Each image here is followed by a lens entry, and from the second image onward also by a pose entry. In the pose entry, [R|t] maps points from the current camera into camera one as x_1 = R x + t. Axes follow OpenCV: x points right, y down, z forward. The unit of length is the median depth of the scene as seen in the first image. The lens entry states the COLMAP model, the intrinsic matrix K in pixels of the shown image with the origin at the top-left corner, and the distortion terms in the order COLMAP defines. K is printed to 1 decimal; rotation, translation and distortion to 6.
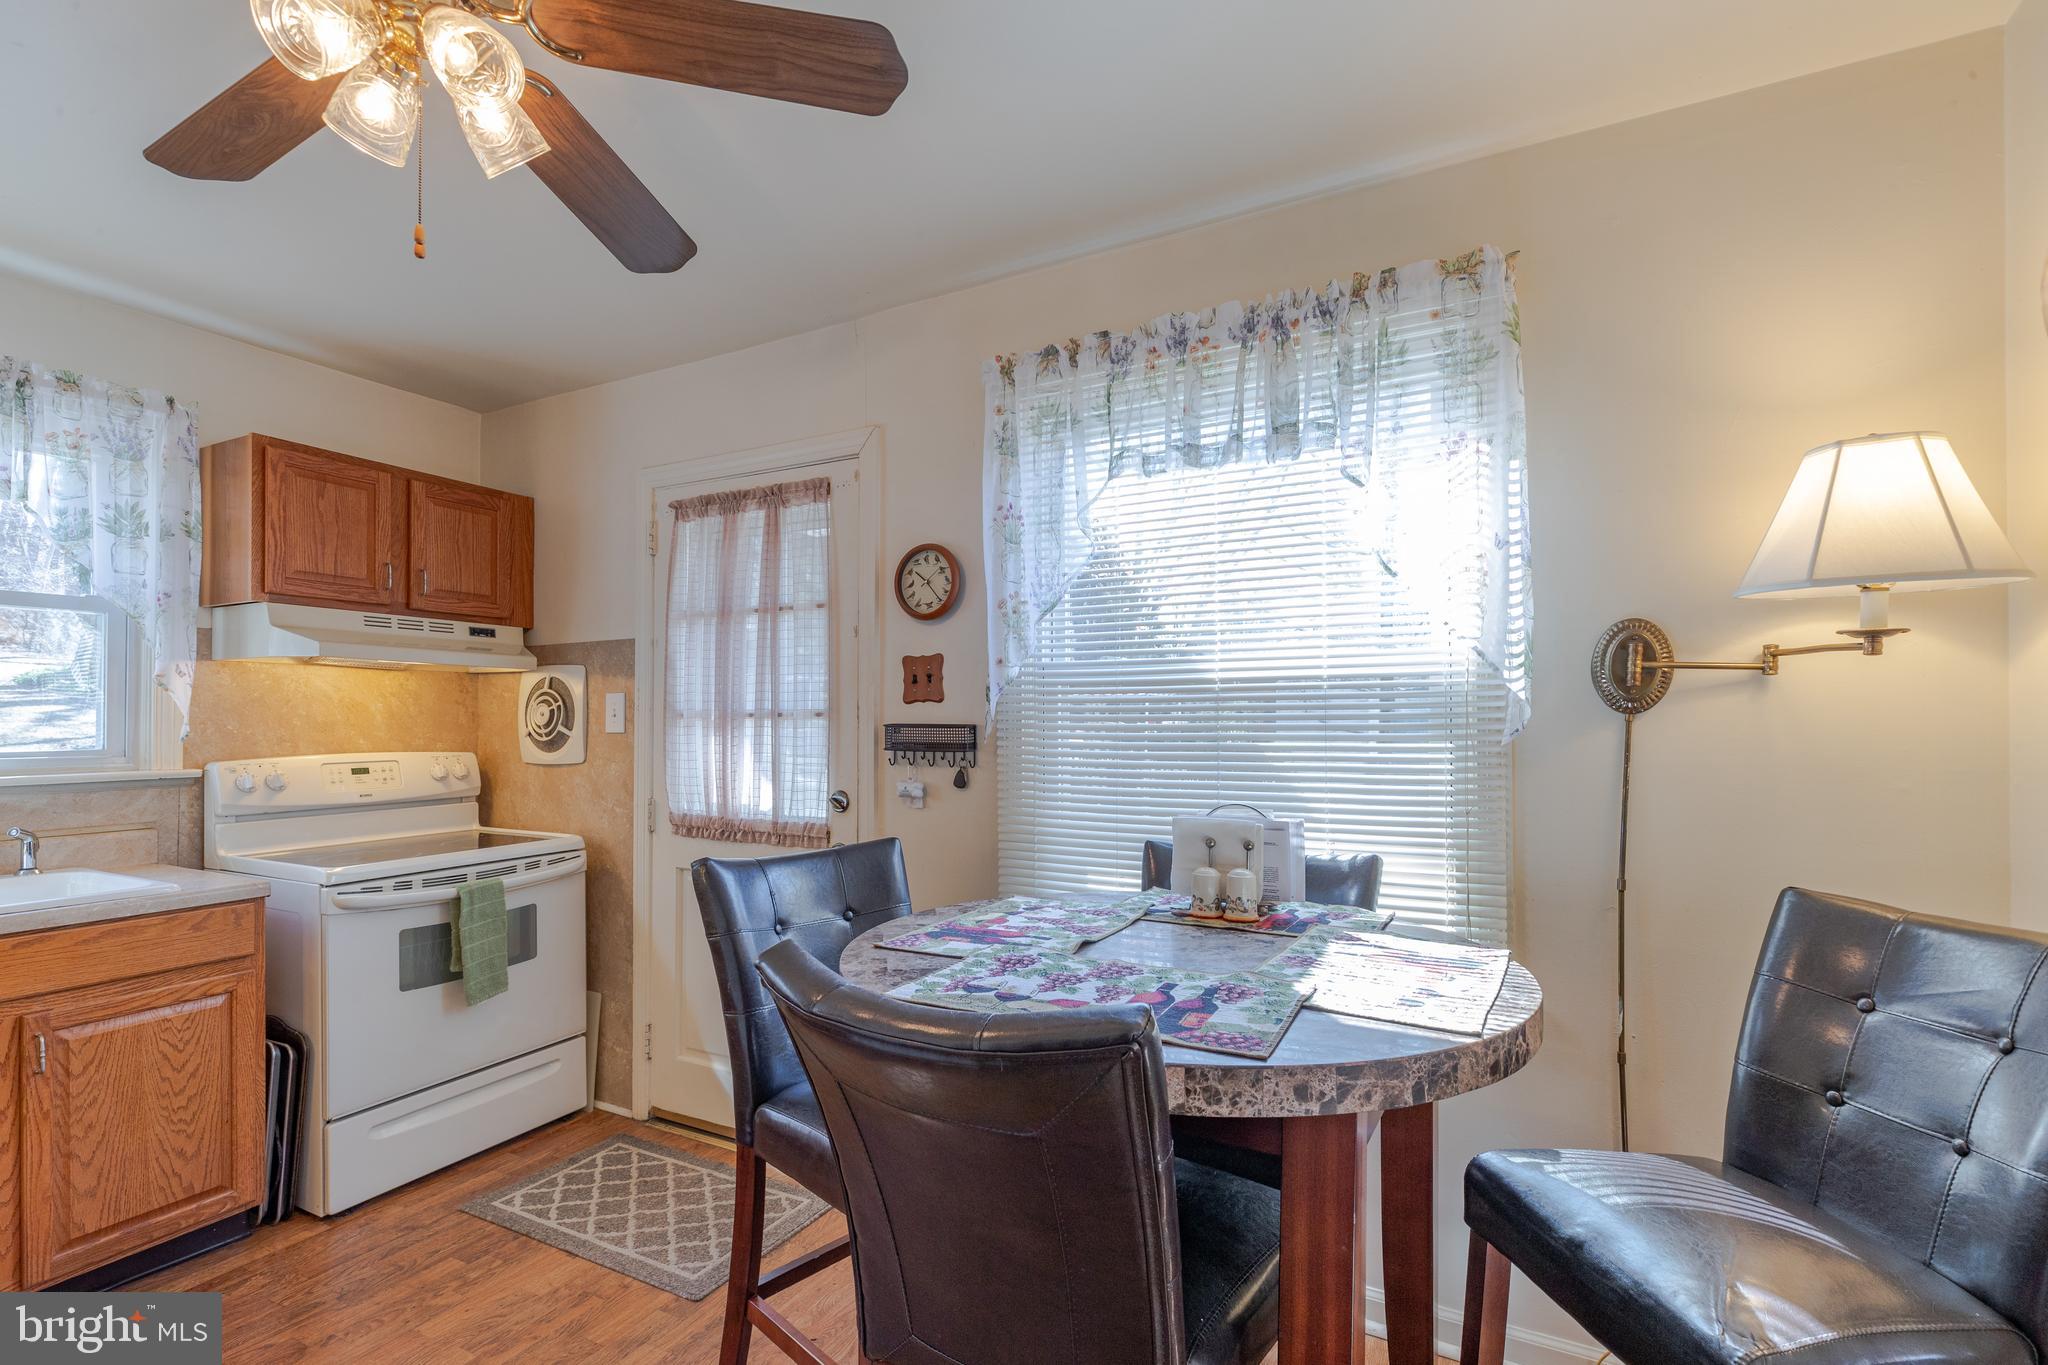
lens RADIAL K [[919.6, 0, 1009.6], [0, 919.6, 699.1], [0, 0, 1]] dist [0.002684, 0.000151]
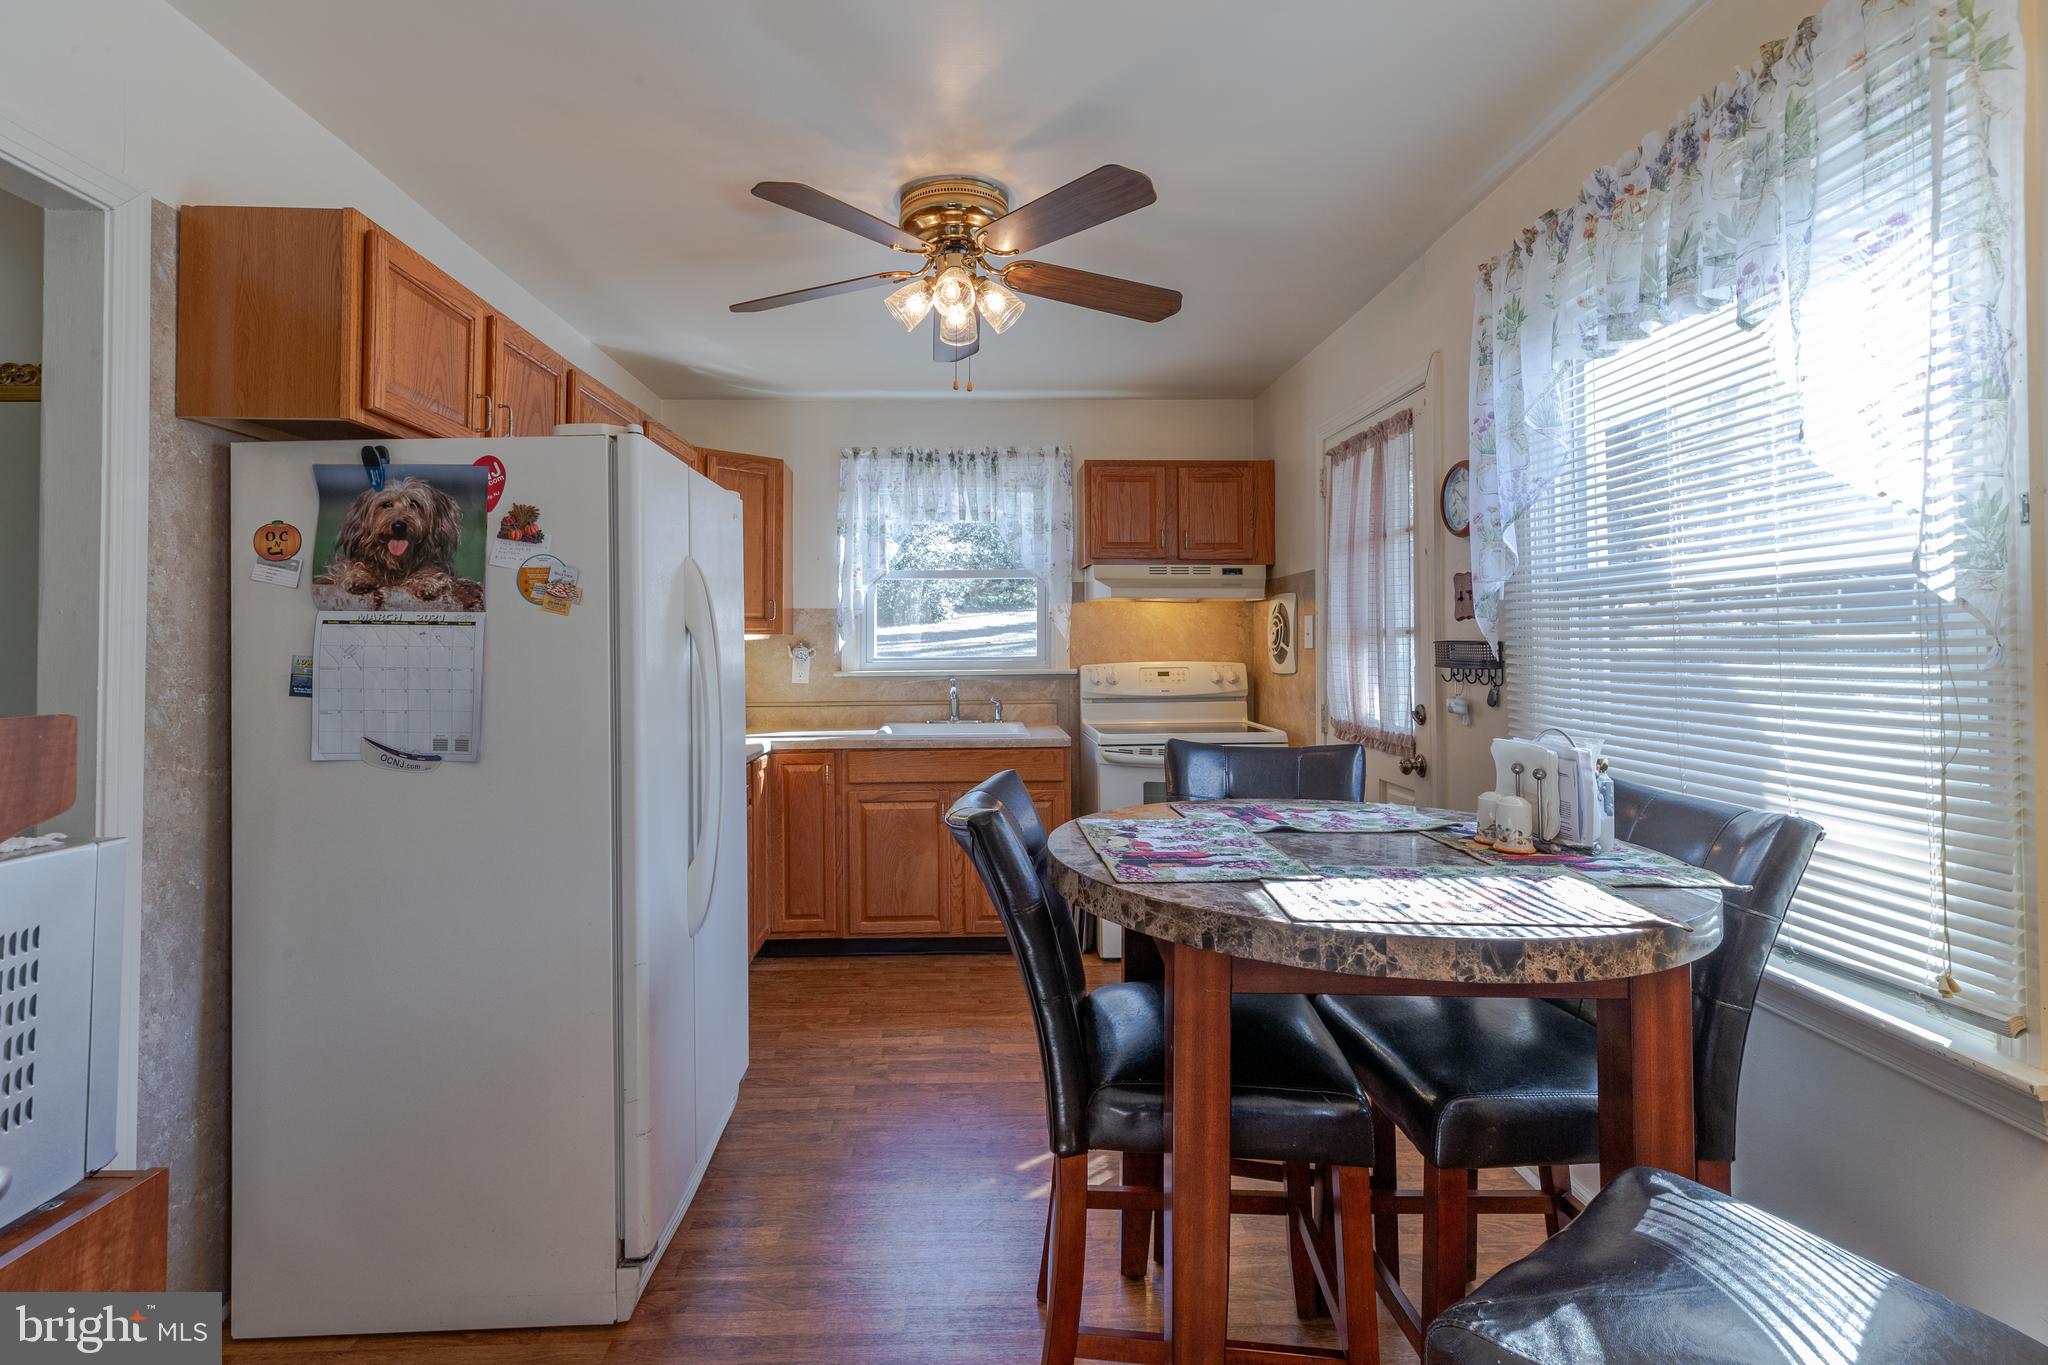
lens RADIAL K [[943.7, 0, 1025.3], [0, 943.7, 606.3], [0, 0, 1]] dist [0.001108, 0.000156]
pose [[0.522342, -0.032785, -0.852106, 0.497062], [0.024190, 0.999428, -0.023625, 0.002270], [0.852393, -0.008272, 0.522836, 0.049525]]
